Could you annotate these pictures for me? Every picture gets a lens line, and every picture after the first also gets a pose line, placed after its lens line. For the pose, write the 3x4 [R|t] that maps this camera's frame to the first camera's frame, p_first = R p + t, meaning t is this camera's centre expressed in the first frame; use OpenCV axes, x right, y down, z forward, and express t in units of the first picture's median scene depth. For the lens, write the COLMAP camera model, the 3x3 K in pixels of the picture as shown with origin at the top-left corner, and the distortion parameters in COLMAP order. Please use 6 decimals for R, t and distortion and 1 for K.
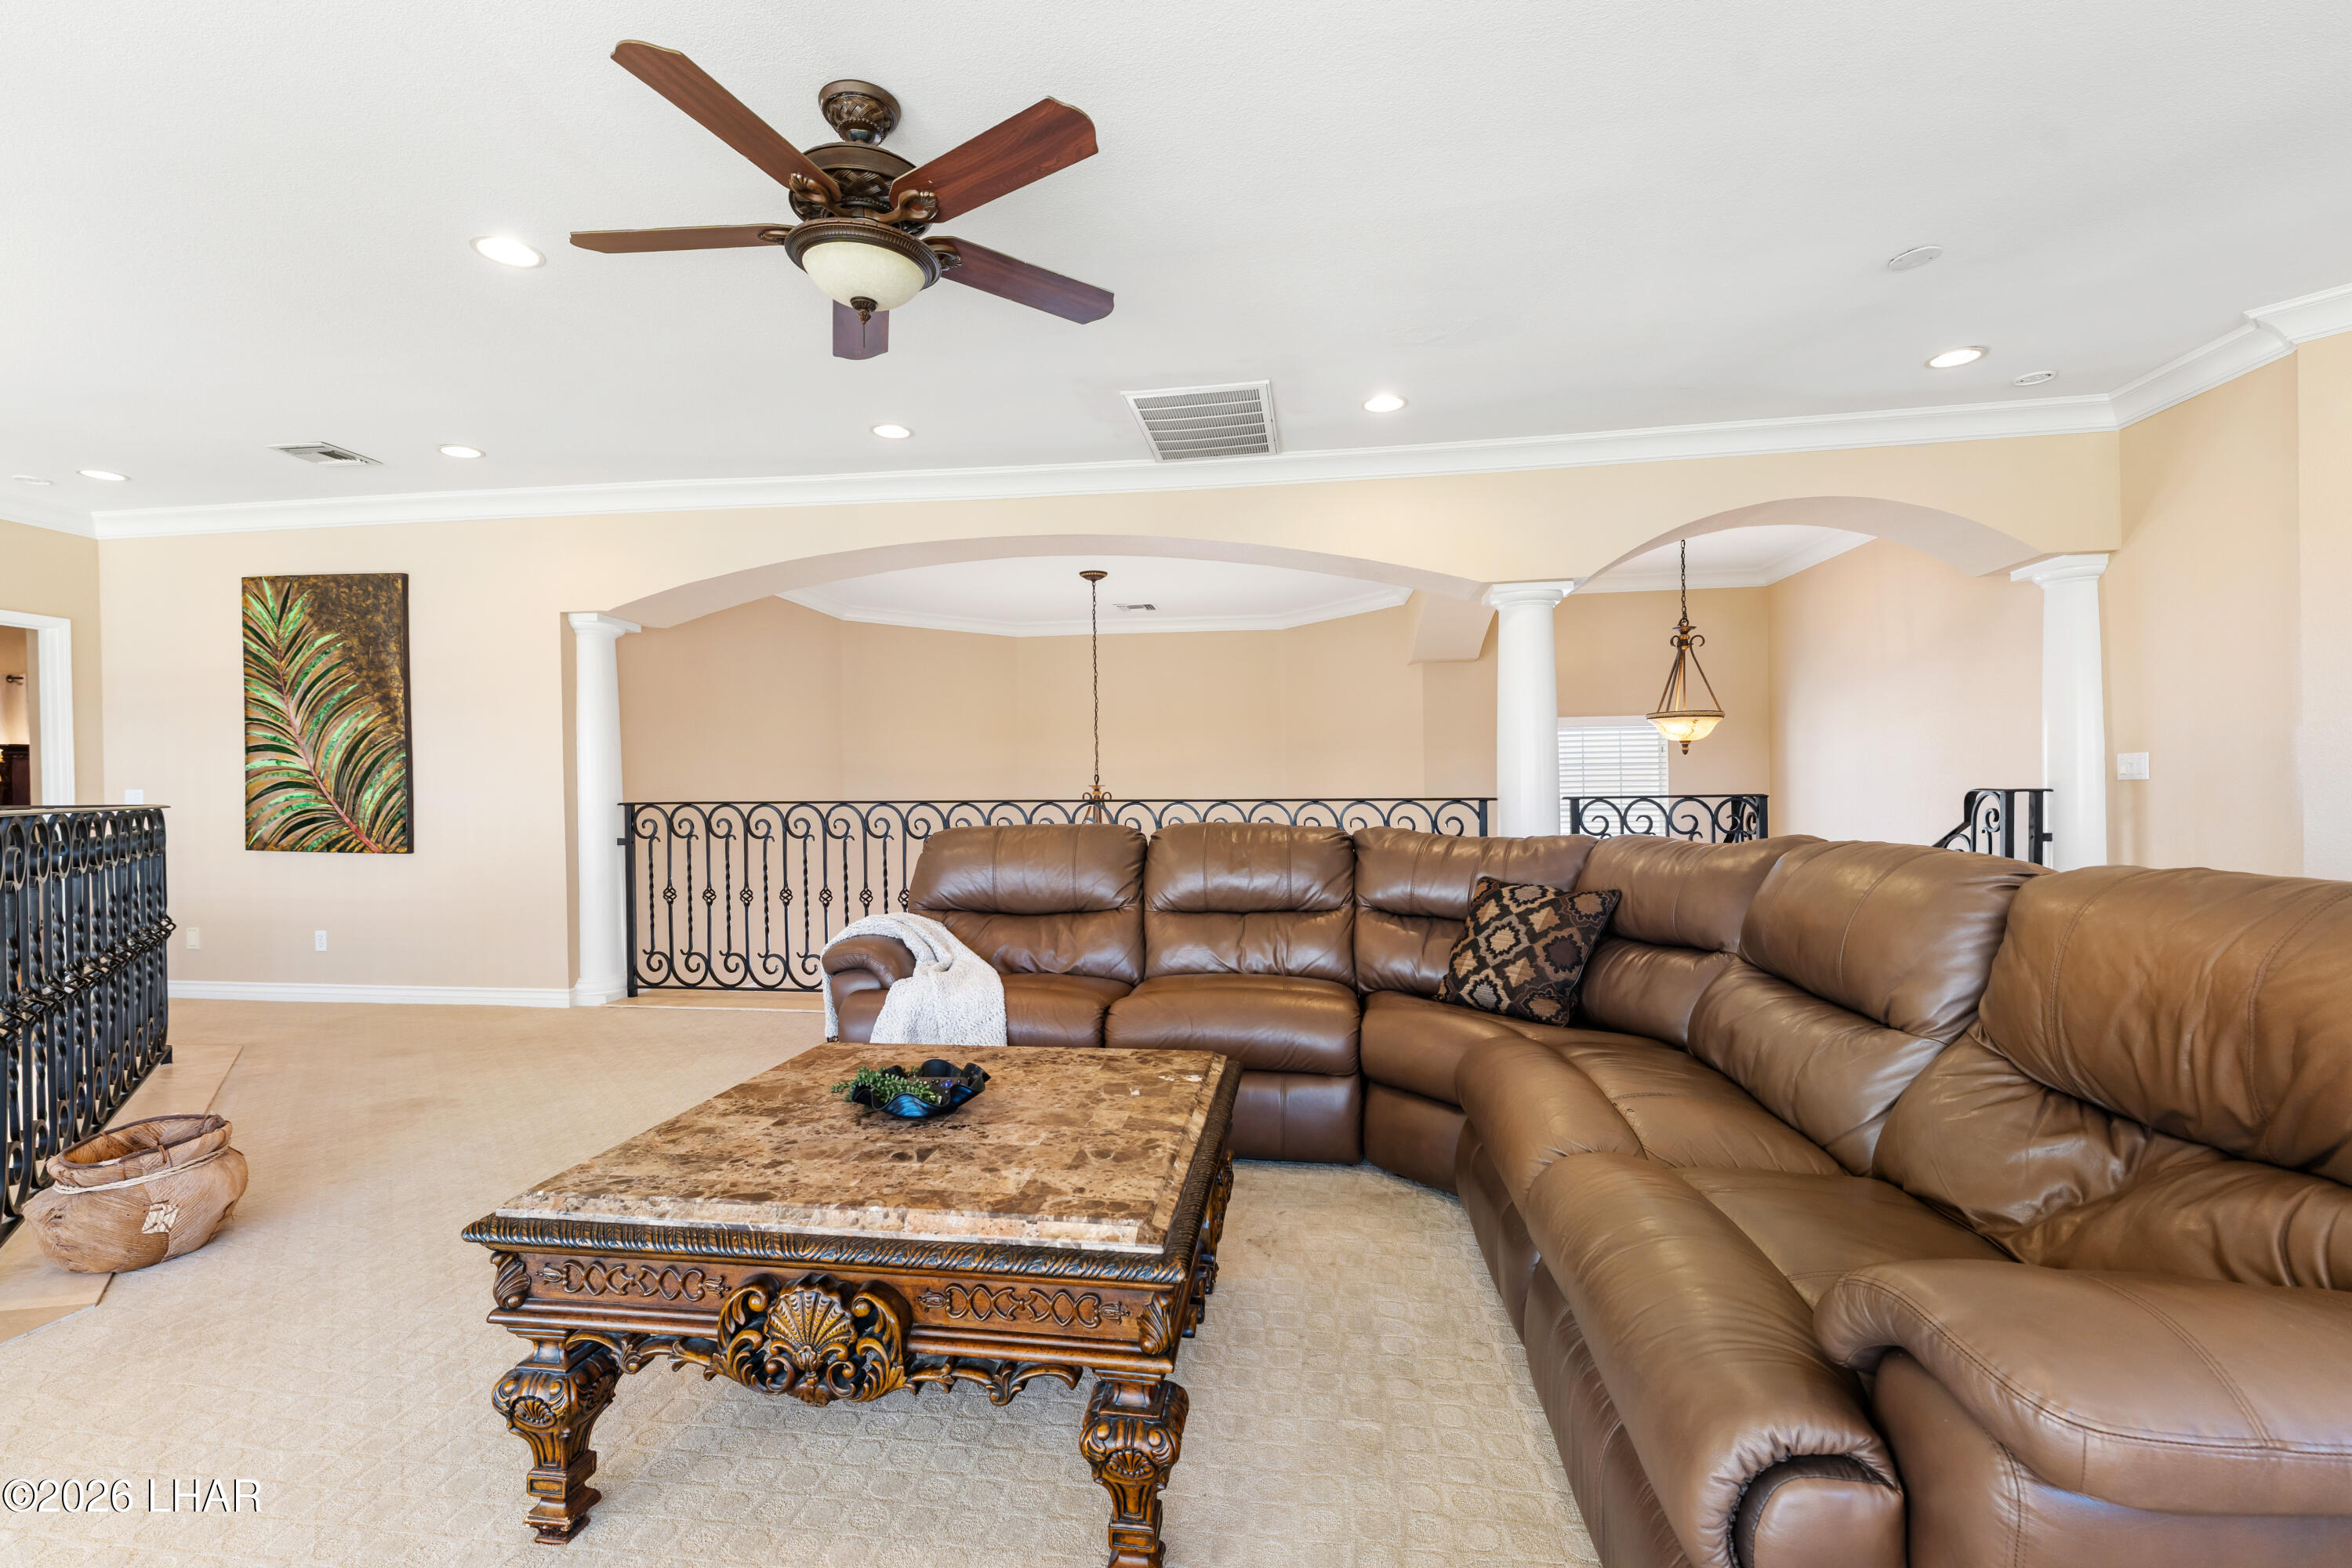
lens RADIAL K [[1043.1, 0, 1174.6], [0, 1043.1, 854.6], [0, 0, 1]] dist [-0.002200, -0.000244]
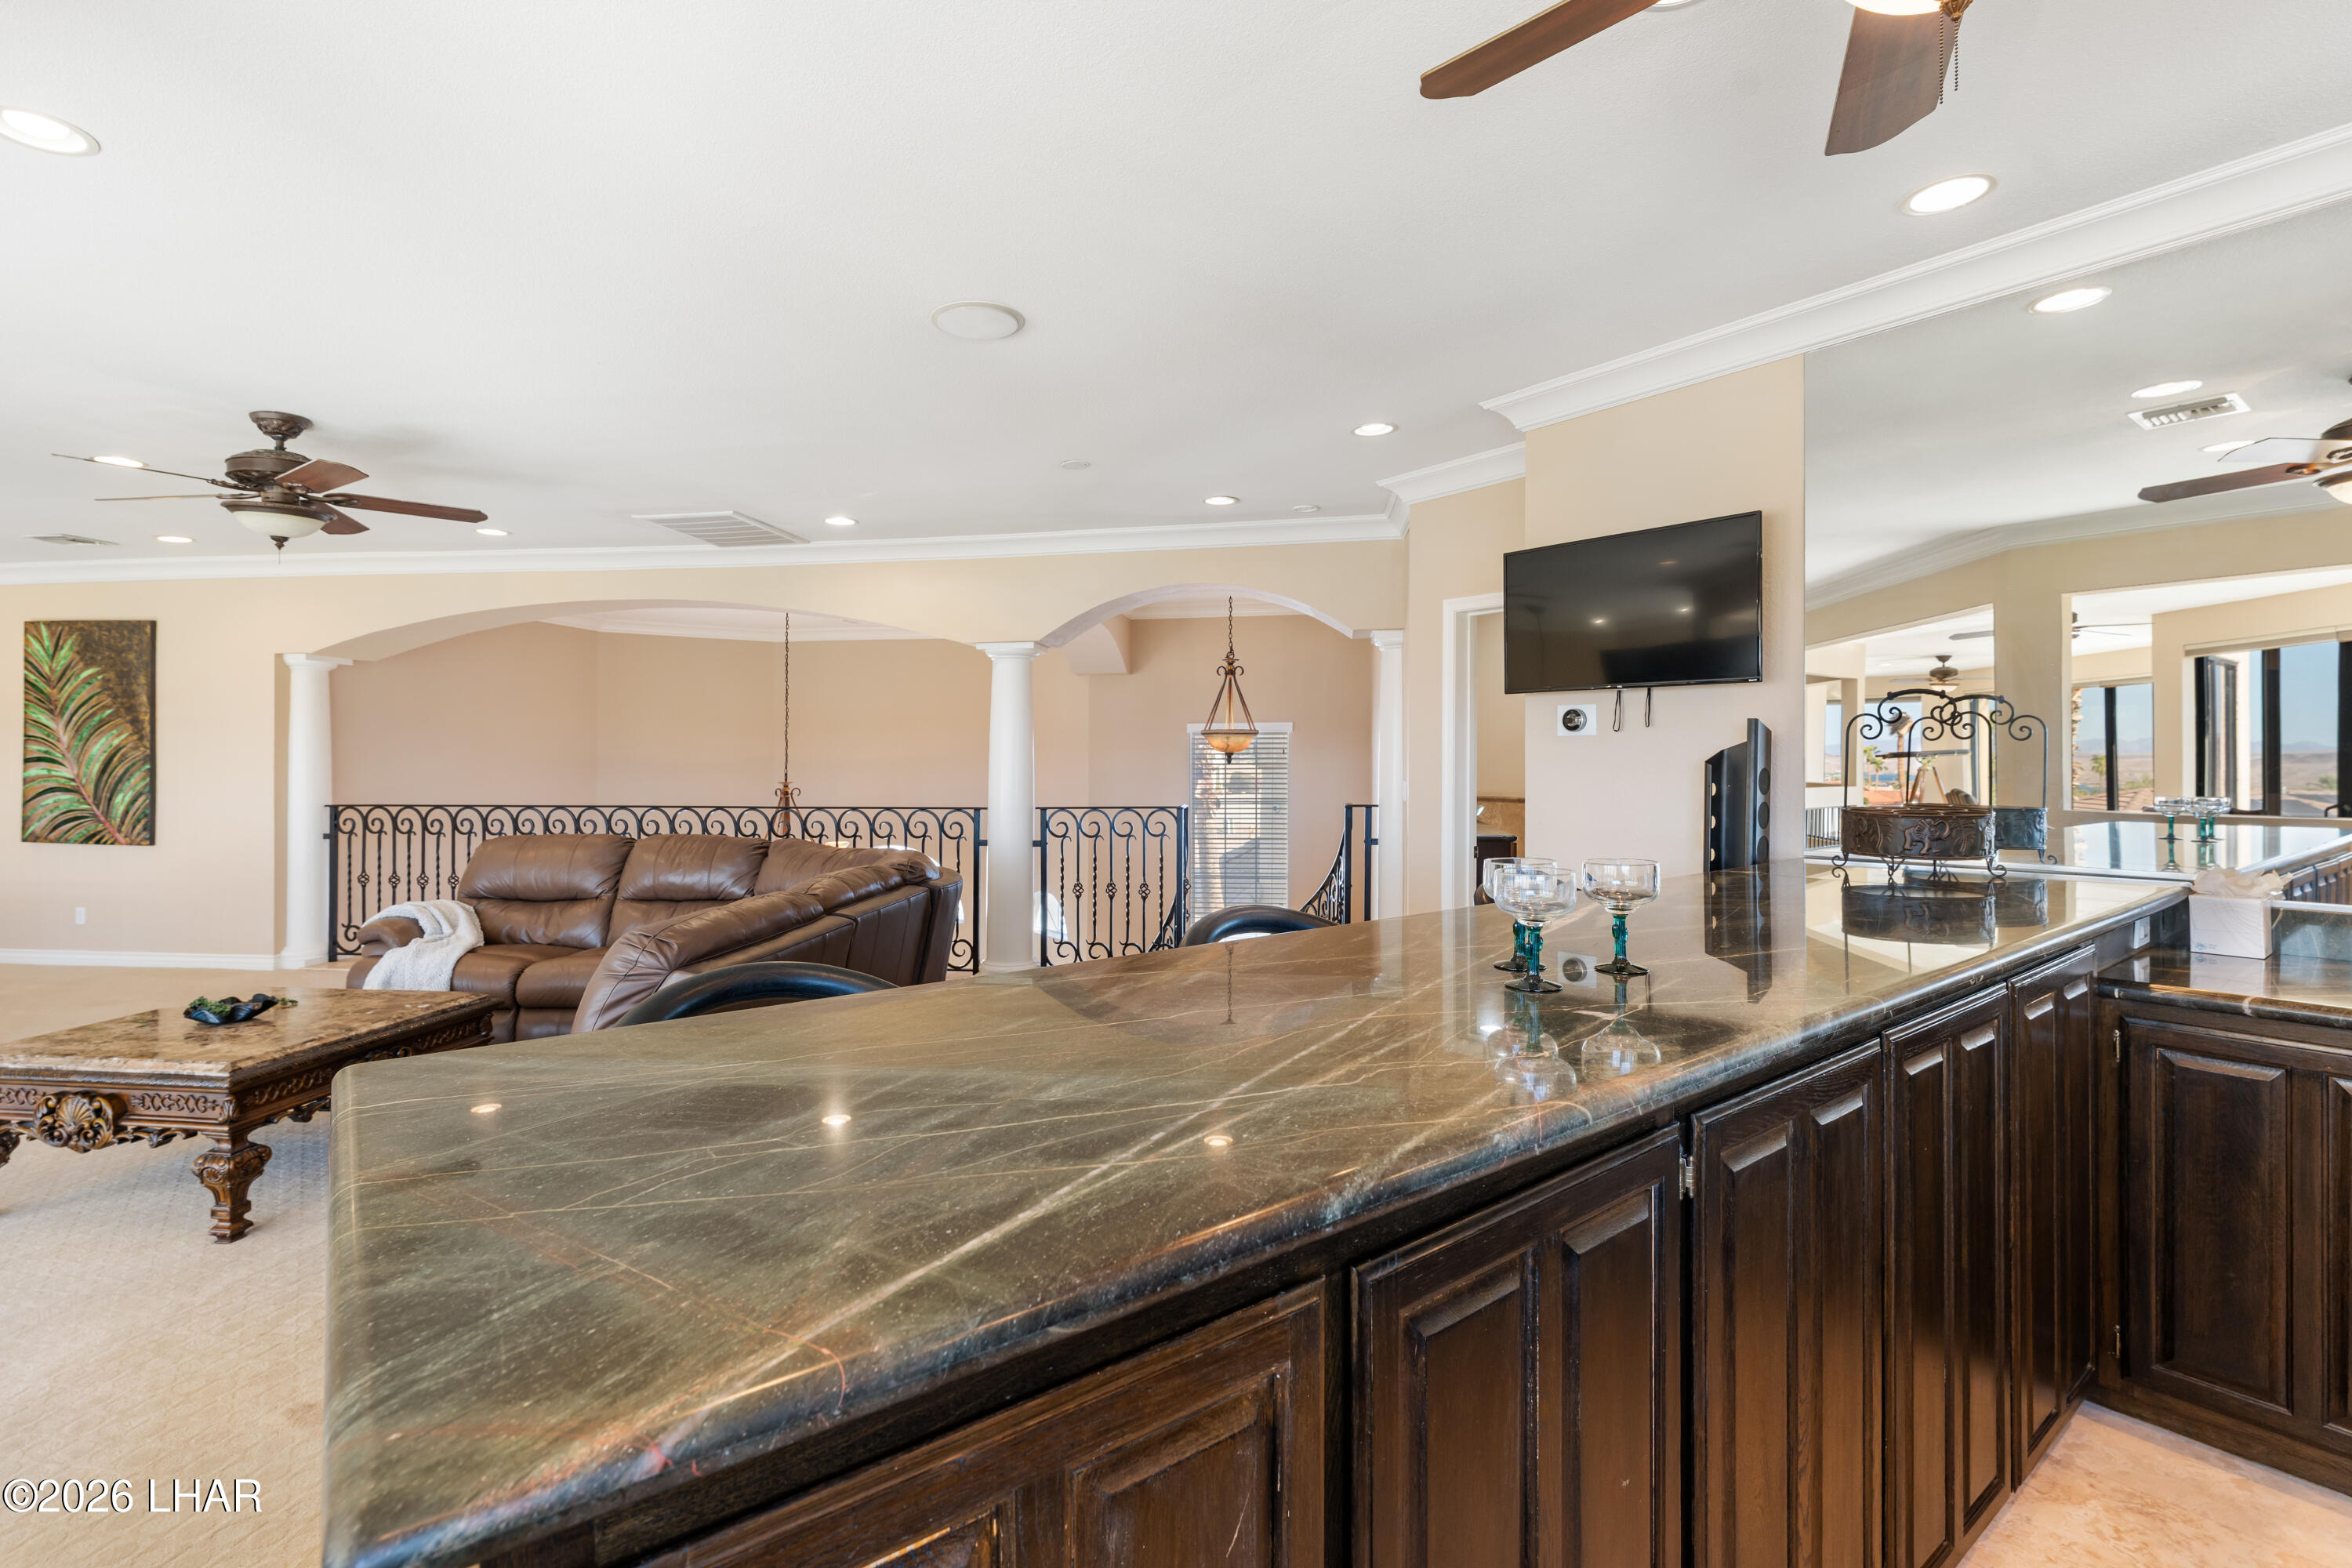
lens RADIAL K [[1060.5, 0, 1119.8], [0, 1060.5, 800.4], [0, 0, 1]] dist [-0.002721, -0.000079]
pose [[0.999952, 0.003046, 0.009324, 0.404809], [-0.002860, 0.999796, -0.019983, -0.032863], [-0.009382, 0.019955, 0.999757, -0.270637]]
